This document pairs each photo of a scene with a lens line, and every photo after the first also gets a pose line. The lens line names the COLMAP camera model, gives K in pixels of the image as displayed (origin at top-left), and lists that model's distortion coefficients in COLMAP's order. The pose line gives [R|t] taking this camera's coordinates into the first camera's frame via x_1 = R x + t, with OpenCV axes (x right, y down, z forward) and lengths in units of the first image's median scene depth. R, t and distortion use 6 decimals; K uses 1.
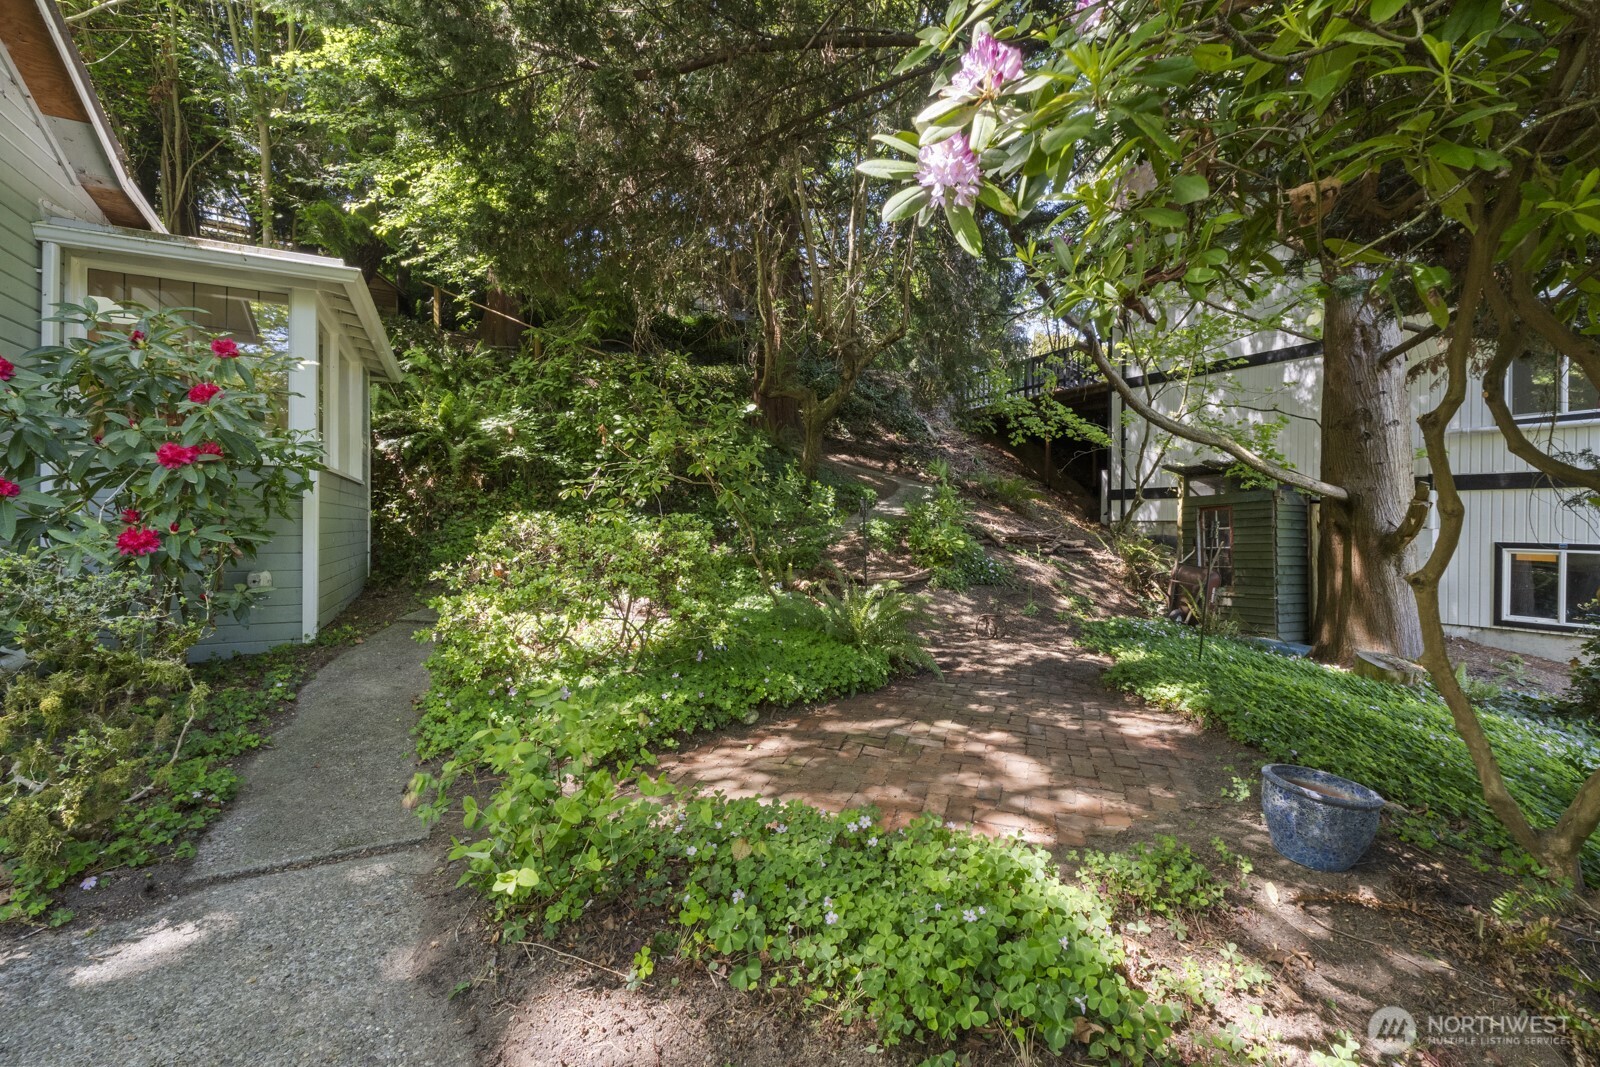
lens RADIAL K [[668.8, 0, 808.1], [0, 668.8, 529.1], [0, 0, 1]] dist [-0.009034, 0.000203]
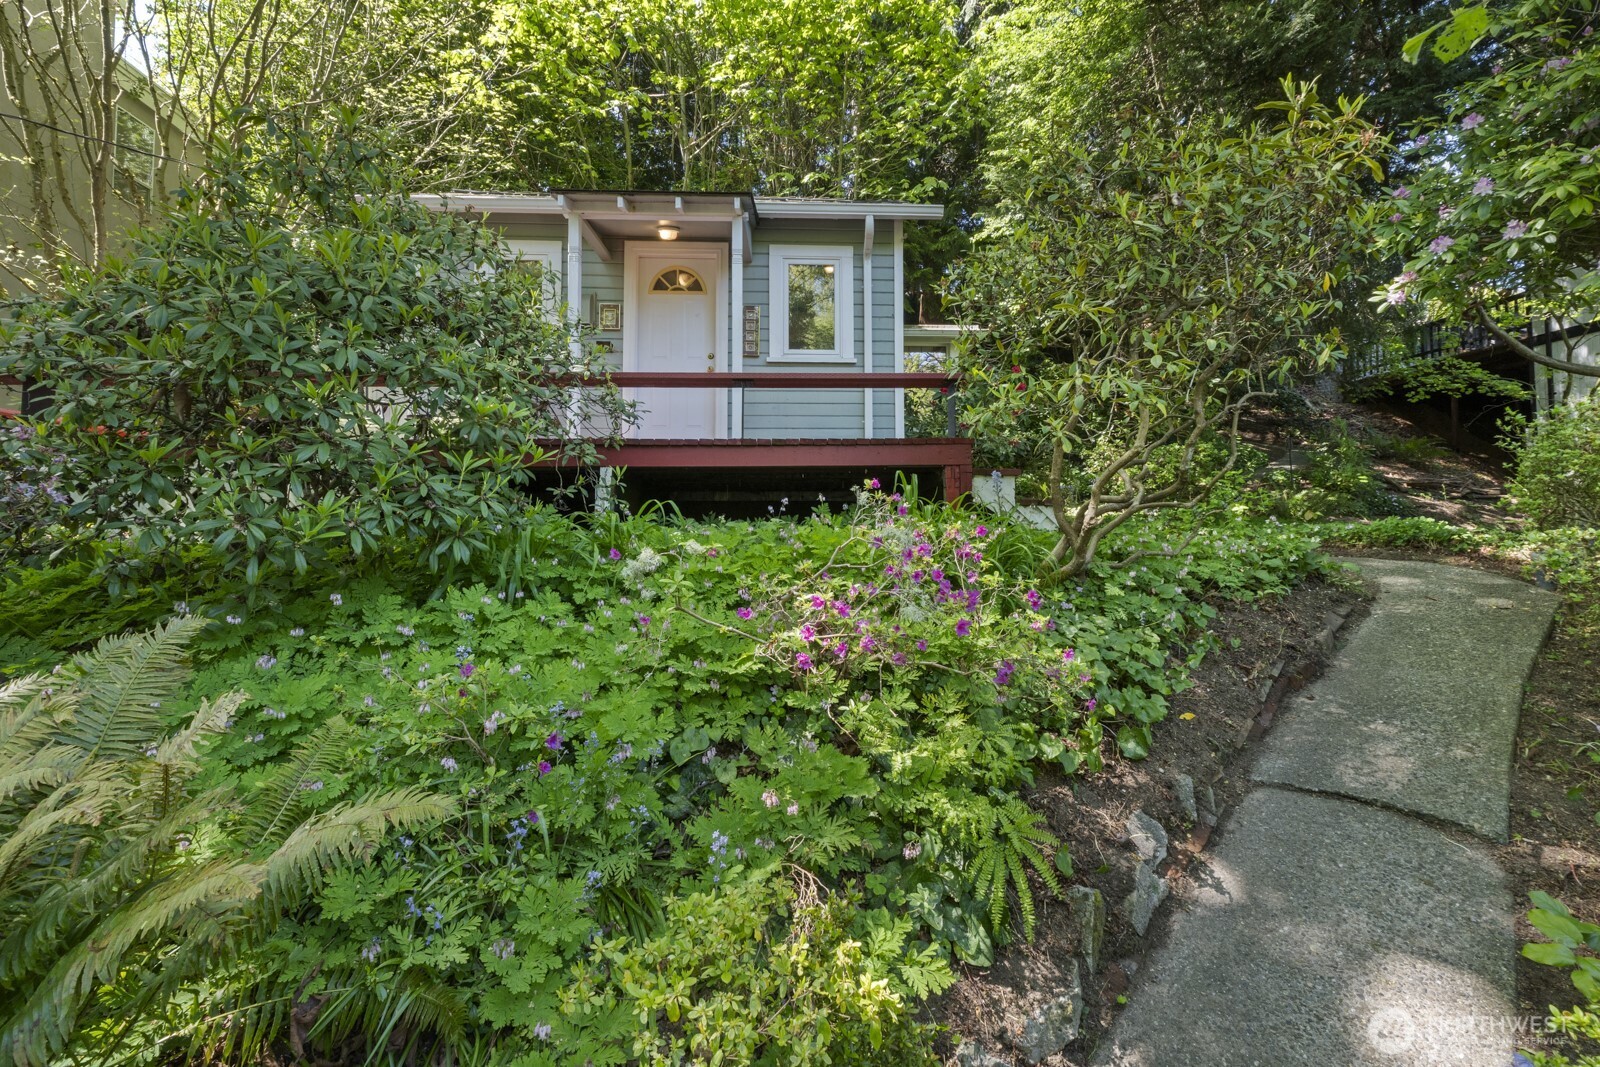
lens RADIAL K [[668.8, 0, 807.3], [0, 668.8, 513.1], [0, 0, 1]] dist [-0.009034, 0.000203]
pose [[0.905173, -0.014784, -0.424787, -0.344264], [-0.002061, 0.999231, -0.039167, 0.252992], [0.425039, 0.036329, 0.904446, -1.065221]]
